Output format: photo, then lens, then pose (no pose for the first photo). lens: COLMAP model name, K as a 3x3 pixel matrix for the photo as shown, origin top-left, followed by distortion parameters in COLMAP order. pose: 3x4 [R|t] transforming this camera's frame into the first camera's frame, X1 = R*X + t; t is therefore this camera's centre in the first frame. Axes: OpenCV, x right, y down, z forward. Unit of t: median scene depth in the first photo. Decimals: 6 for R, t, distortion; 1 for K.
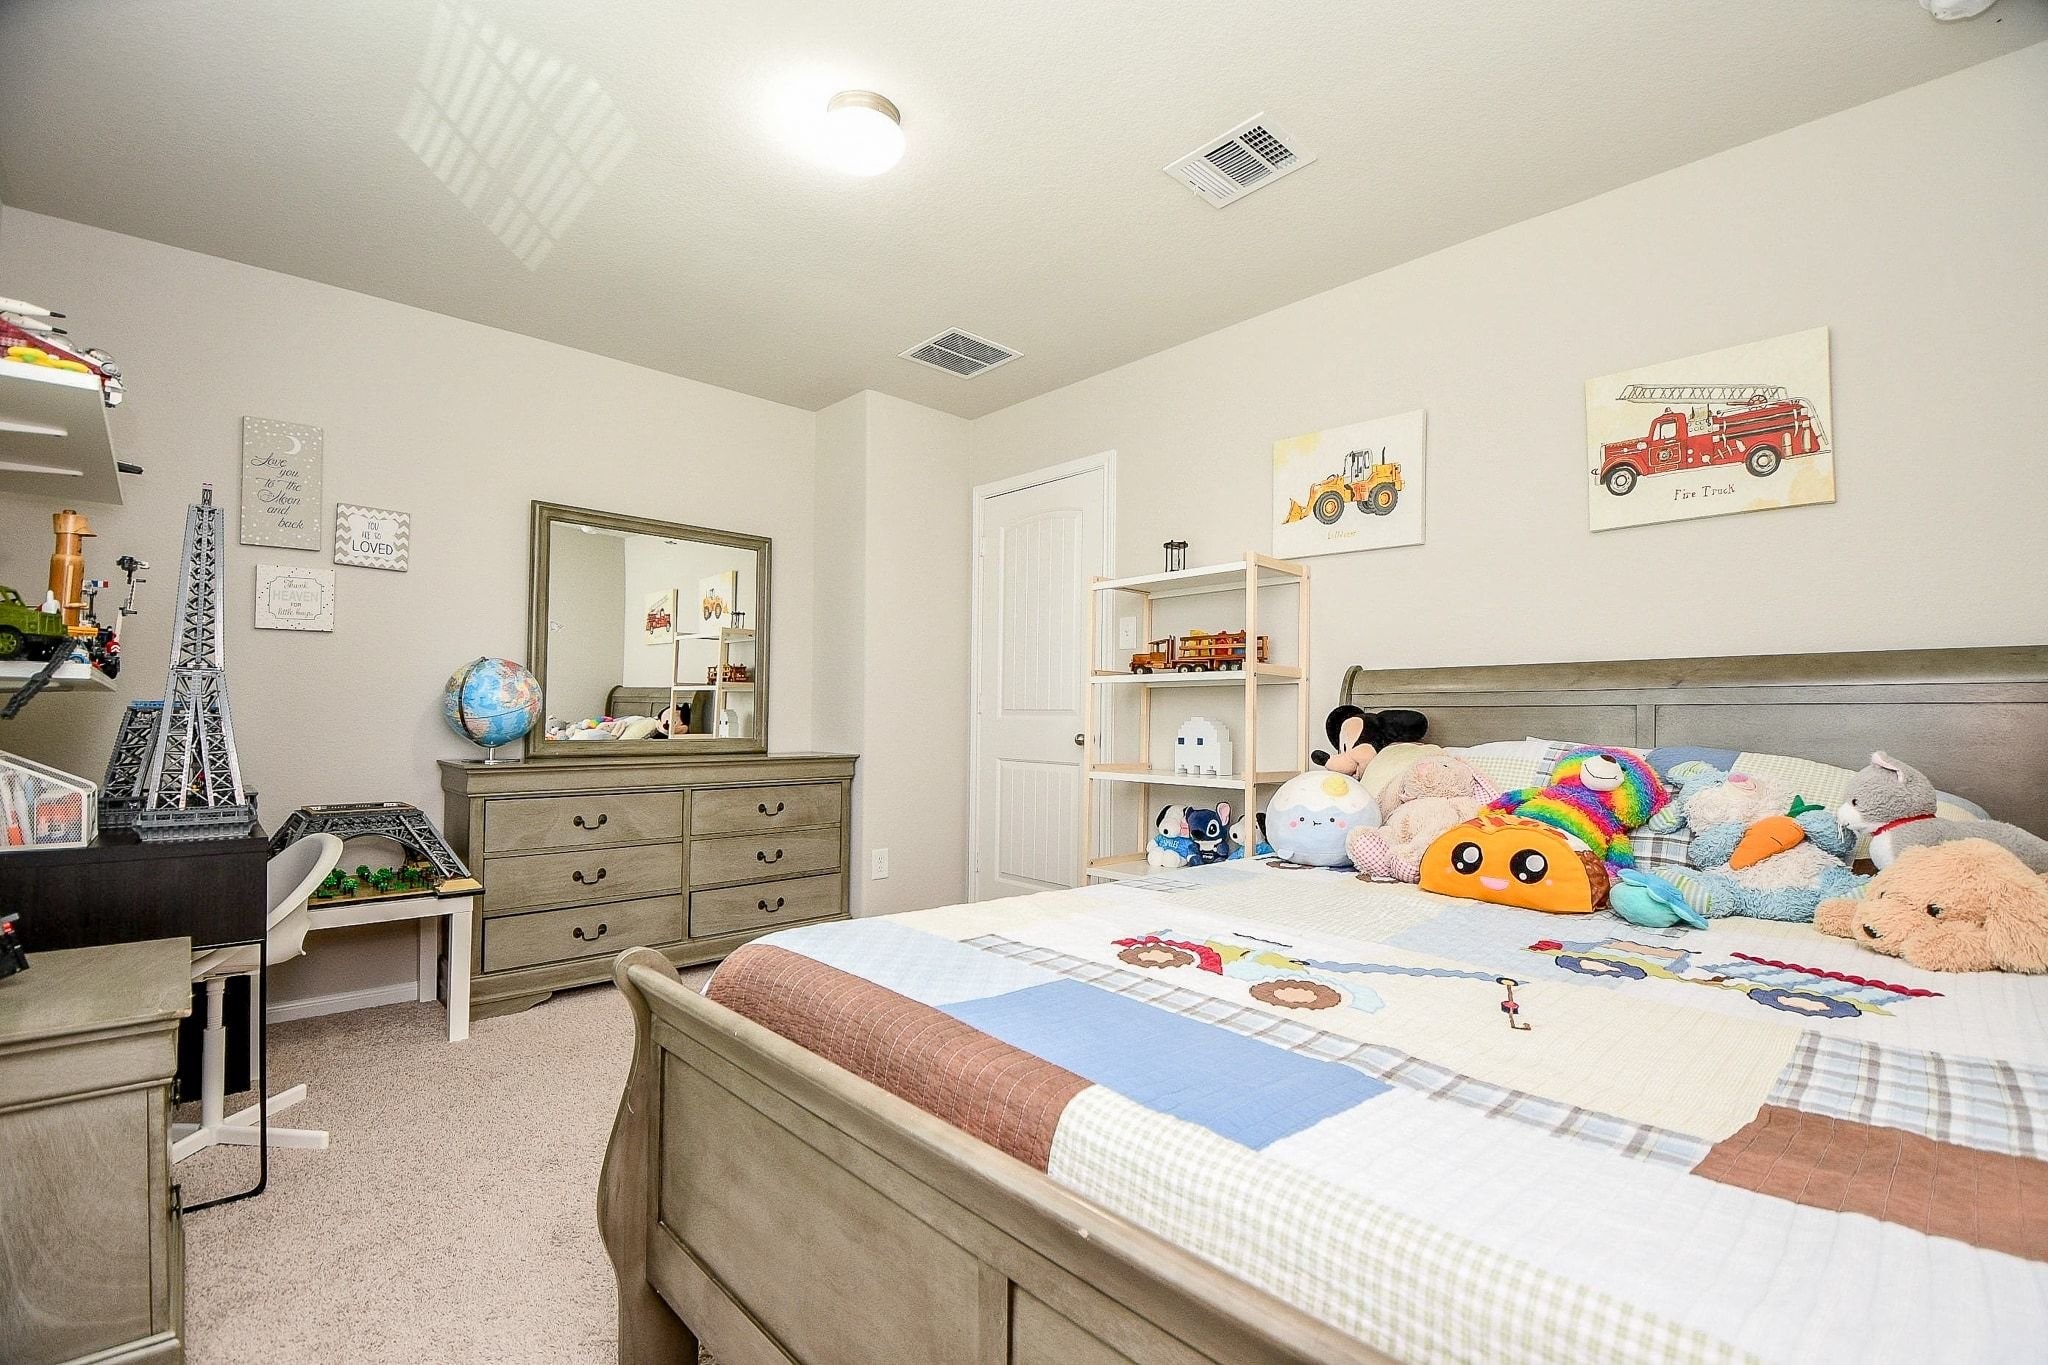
lens RADIAL K [[934.7, 0, 1024.9], [0, 934.7, 693.6], [0, 0, 1]] dist [-0.000798, -0.000621]
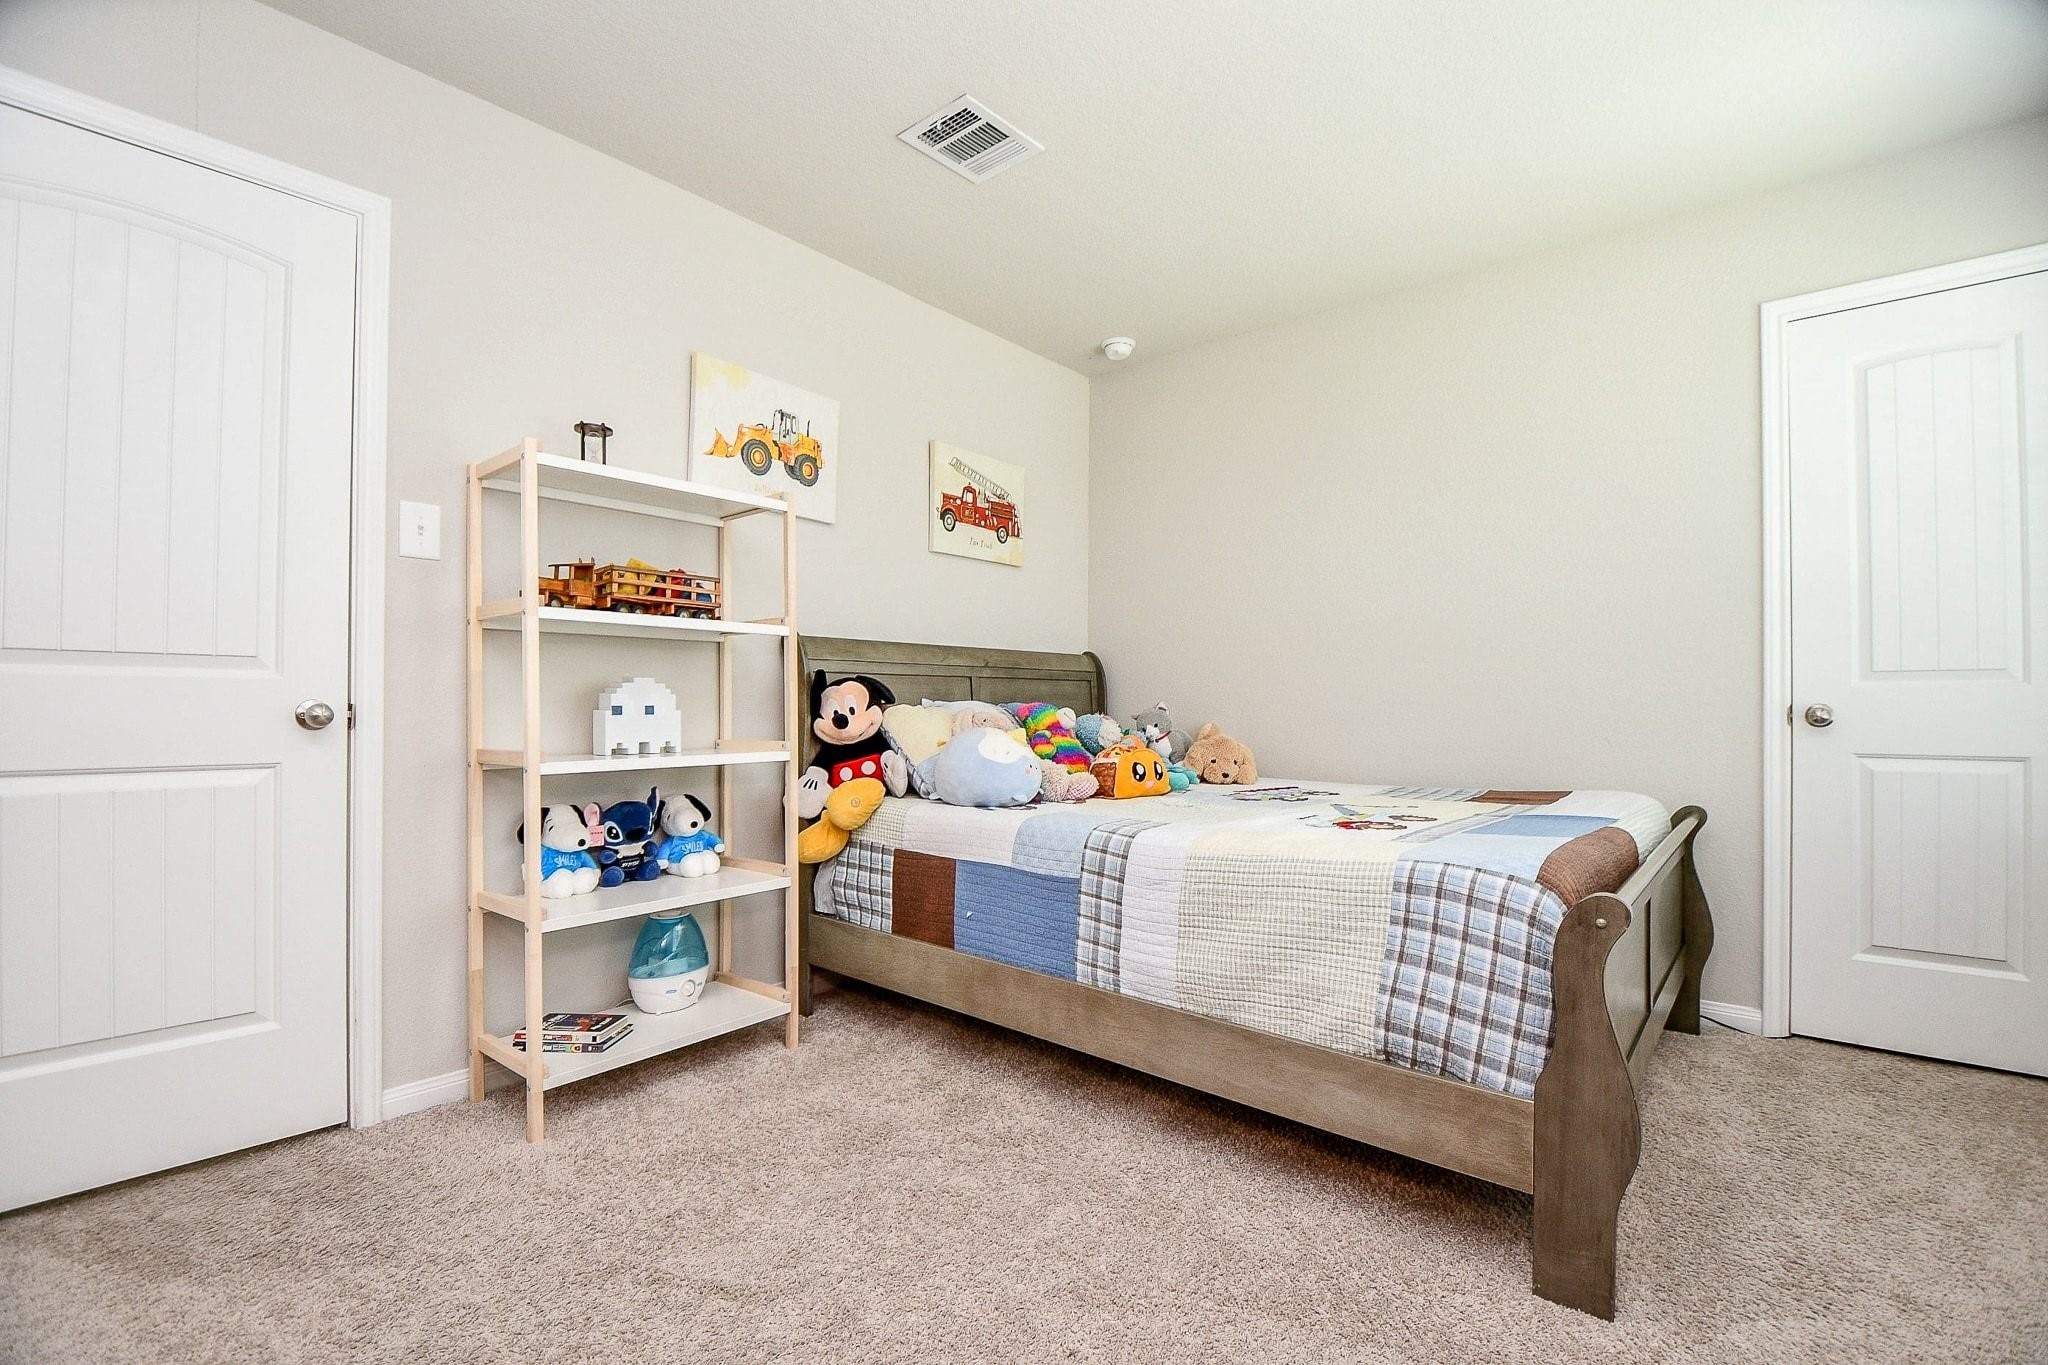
lens RADIAL K [[934.7, 0, 1024.9], [0, 934.7, 693.6], [0, 0, 1]] dist [-0.000798, -0.000621]
pose [[-0.155325, 0.003044, 0.987859, -0.665211], [-0.028833, 0.999555, -0.007613, 0.038752], [-0.987442, -0.029665, -0.155169, 0.905119]]
